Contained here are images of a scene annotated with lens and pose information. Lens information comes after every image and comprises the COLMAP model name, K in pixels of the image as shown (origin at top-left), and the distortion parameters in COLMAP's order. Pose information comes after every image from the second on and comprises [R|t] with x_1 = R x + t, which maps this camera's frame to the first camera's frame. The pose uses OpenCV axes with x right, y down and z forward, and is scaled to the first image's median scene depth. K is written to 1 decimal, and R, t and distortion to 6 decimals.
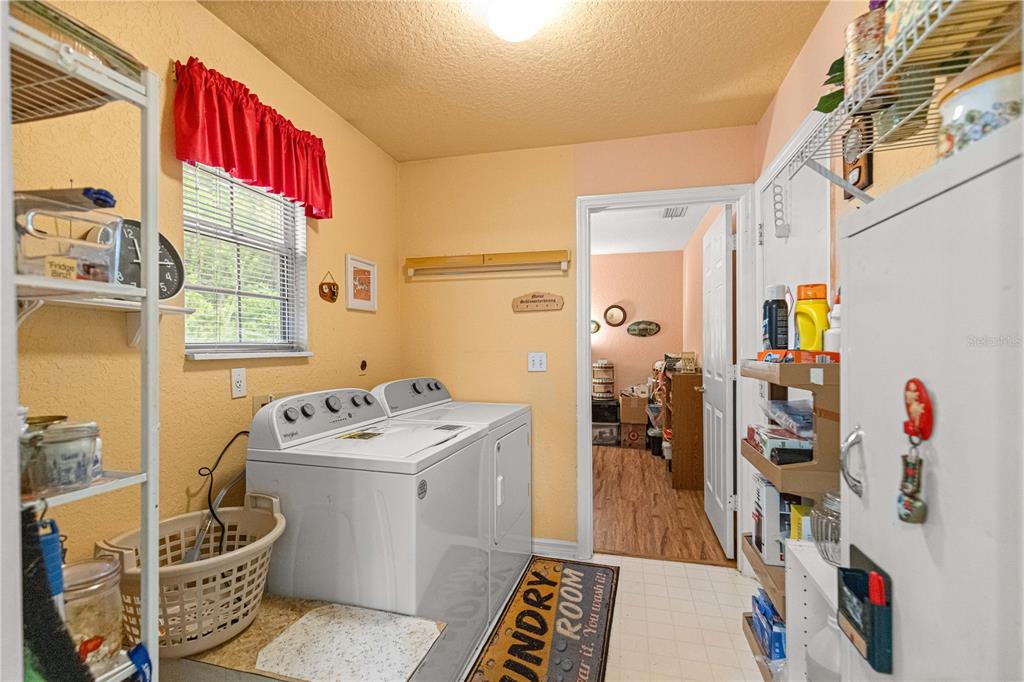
lens RADIAL K [[463.9, 0, 510.2], [0, 463.9, 343.4], [0, 0, 1]] dist [0.000459, 0.000042]
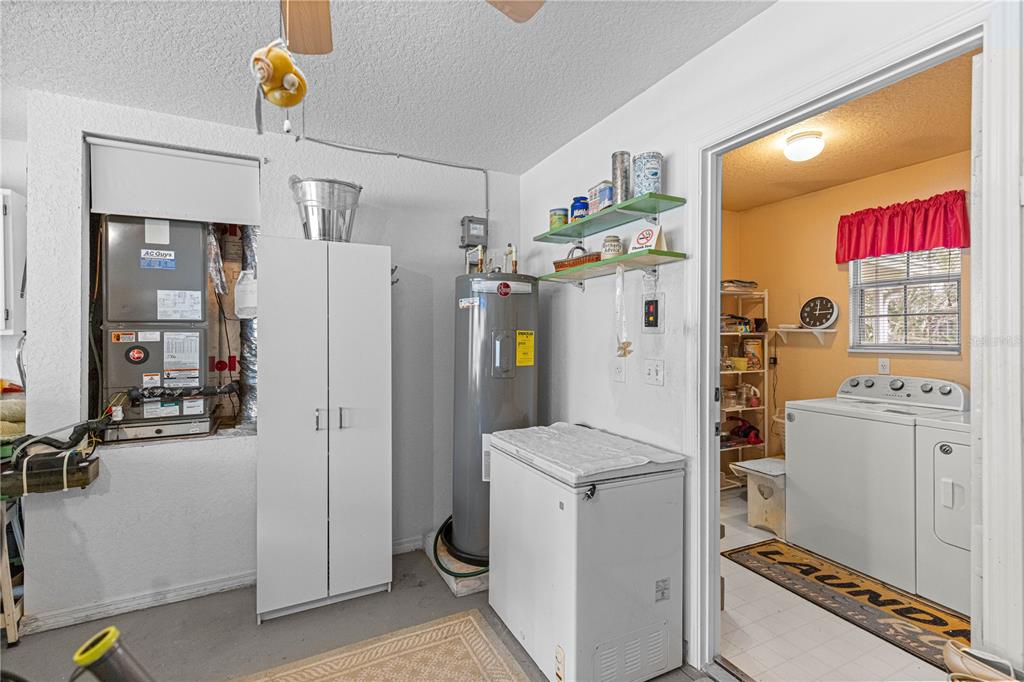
lens RADIAL K [[463.9, 0, 512.8], [0, 463.9, 336.4], [0, 0, 1]] dist [0.000459, 0.000042]
pose [[-0.743605, 0.004173, -0.668606, 1.467170], [-0.003014, 0.999949, 0.009593, -0.037583], [0.668612, 0.009149, -0.743555, 1.195188]]
